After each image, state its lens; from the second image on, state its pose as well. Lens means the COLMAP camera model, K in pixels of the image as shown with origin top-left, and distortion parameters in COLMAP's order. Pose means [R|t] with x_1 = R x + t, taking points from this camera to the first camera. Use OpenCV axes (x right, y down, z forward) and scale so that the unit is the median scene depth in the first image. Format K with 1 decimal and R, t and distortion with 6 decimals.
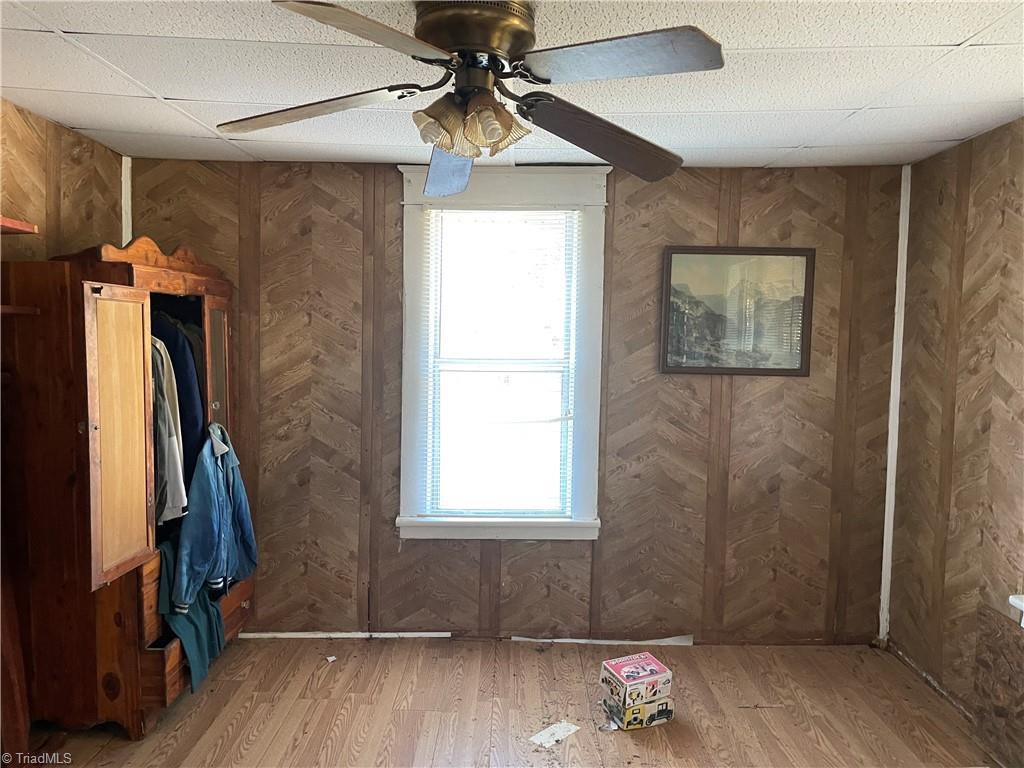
lens RADIAL K [[769.7, 0, 511.7], [0, 769.7, 384.6], [0, 0, 1]] dist [0.036454, 0.000938]
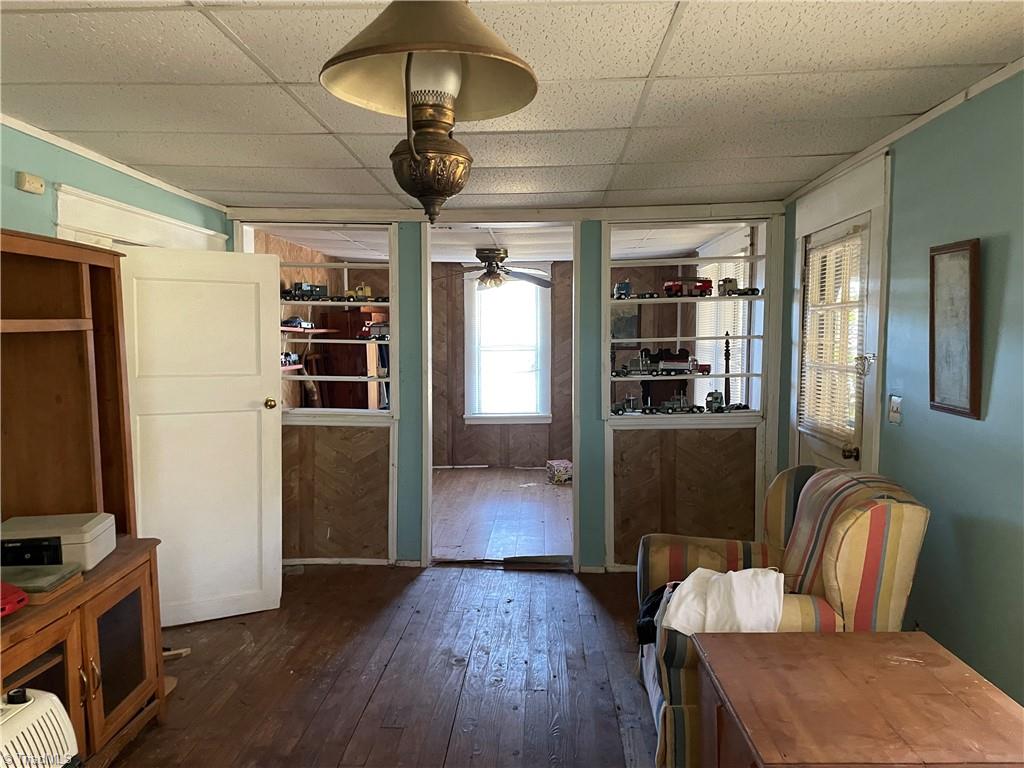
lens RADIAL K [[769.7, 0, 513.5], [0, 769.7, 387.4], [0, 0, 1]] dist [0.036454, 0.000938]
pose [[0.999111, -0.018948, -0.037658, 0.087874], [0.019414, 0.999739, 0.012071, 0.065483], [0.037419, -0.012791, 0.999218, -1.287306]]
